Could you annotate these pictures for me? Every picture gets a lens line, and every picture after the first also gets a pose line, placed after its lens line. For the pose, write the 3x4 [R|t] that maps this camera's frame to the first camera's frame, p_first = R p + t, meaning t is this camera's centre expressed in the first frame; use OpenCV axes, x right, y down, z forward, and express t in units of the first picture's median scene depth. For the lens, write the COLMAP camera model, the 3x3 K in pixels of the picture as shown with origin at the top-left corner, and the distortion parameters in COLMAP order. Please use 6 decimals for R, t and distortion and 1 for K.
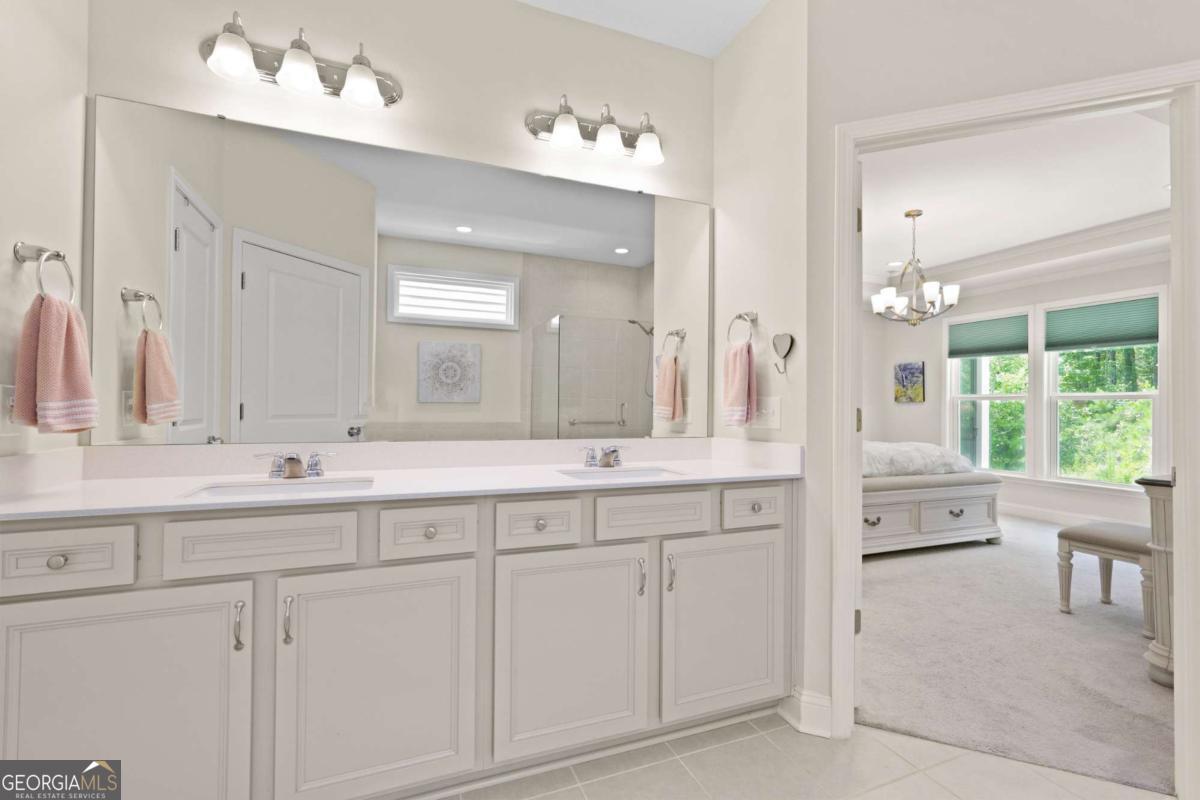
lens RADIAL K [[532.0, 0, 600.0], [0, 532.0, 400.0], [0, 0, 1]] dist [0.001626, 0.001417]
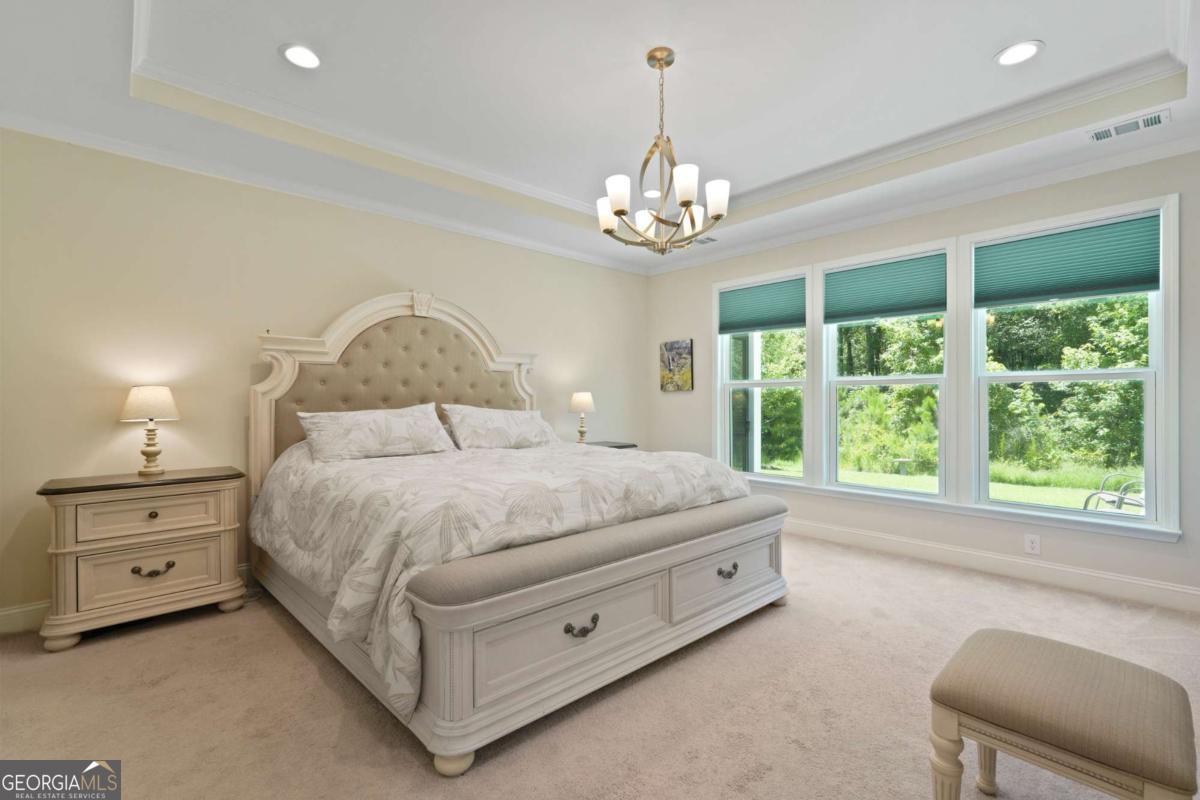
lens RADIAL K [[530.9, 0, 600.0], [0, 530.9, 400.0], [0, 0, 1]] dist [-0.001005, -0.000265]
pose [[0.938967, -0.012689, 0.343772, 0.337840], [0.008570, 0.999872, 0.013499, 0.009854], [-0.343899, -0.009729, 0.938956, 0.499926]]
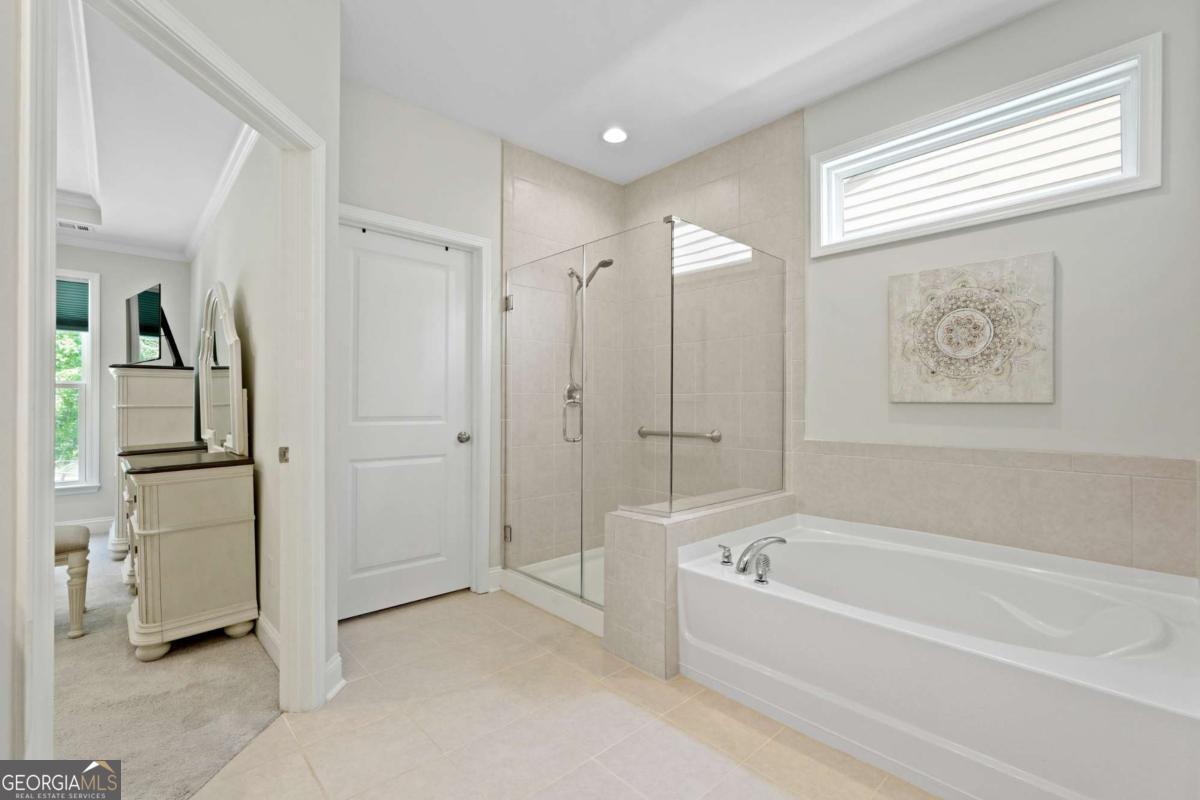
lens RADIAL K [[532.0, 0, 600.0], [0, 532.0, 400.0], [0, 0, 1]] dist [0.001626, 0.001417]
pose [[-0.335564, -0.008609, 0.941978, -0.119841], [-0.014896, 0.999882, 0.003832, 0.000934], [-0.941900, -0.012746, -0.335652, 0.276242]]
